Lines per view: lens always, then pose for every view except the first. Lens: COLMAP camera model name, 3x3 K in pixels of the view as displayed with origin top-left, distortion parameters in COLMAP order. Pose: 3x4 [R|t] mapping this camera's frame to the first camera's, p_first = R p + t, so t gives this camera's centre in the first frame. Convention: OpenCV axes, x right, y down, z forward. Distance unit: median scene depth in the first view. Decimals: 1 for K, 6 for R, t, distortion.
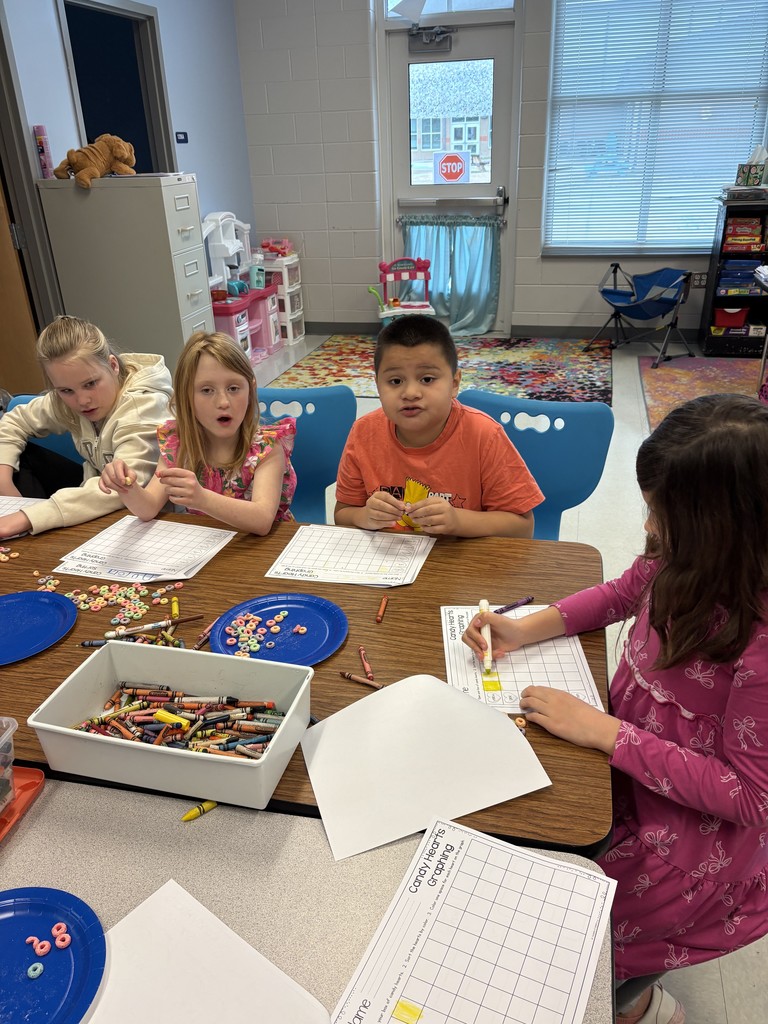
lens RADIAL K [[774.2, 0, 383.0], [0, 774.2, 514.3], [0, 0, 1]] dist [0.028606, -0.041426]
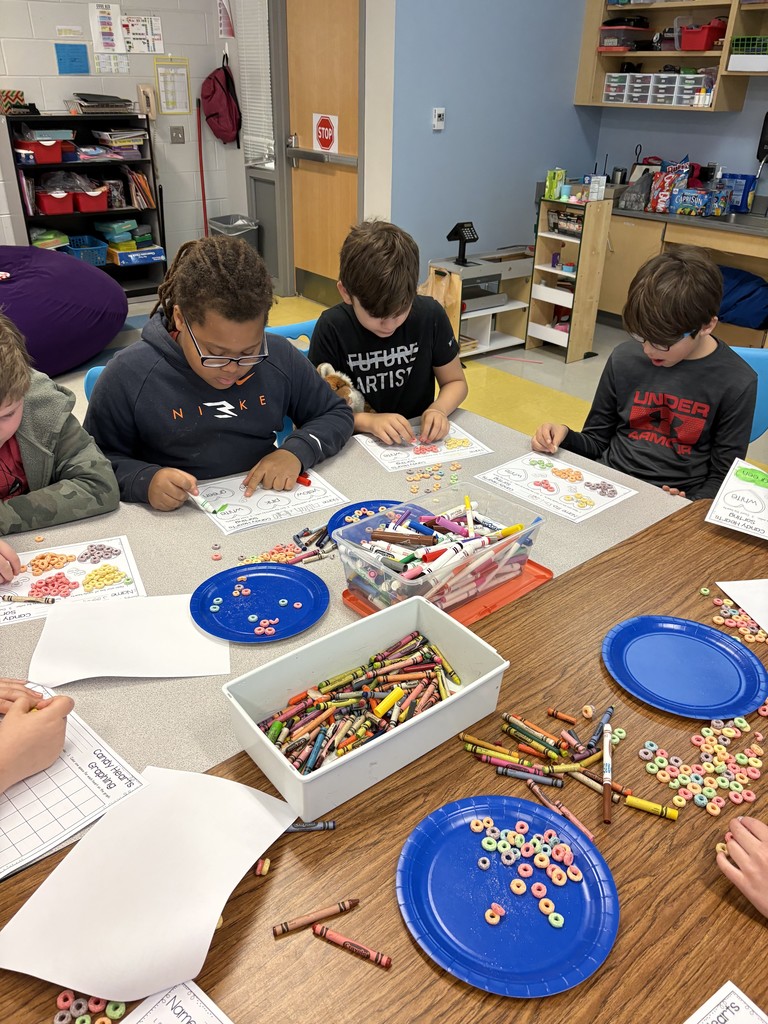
lens RADIAL K [[774.2, 0, 383.0], [0, 774.2, 508.3], [0, 0, 1]] dist [0.028606, -0.041426]
pose [[-0.601514, 0.404023, -0.689164, 0.277165], [-0.345896, 0.645901, 0.680564, -0.513816], [0.720095, 0.647748, -0.248768, 1.024587]]
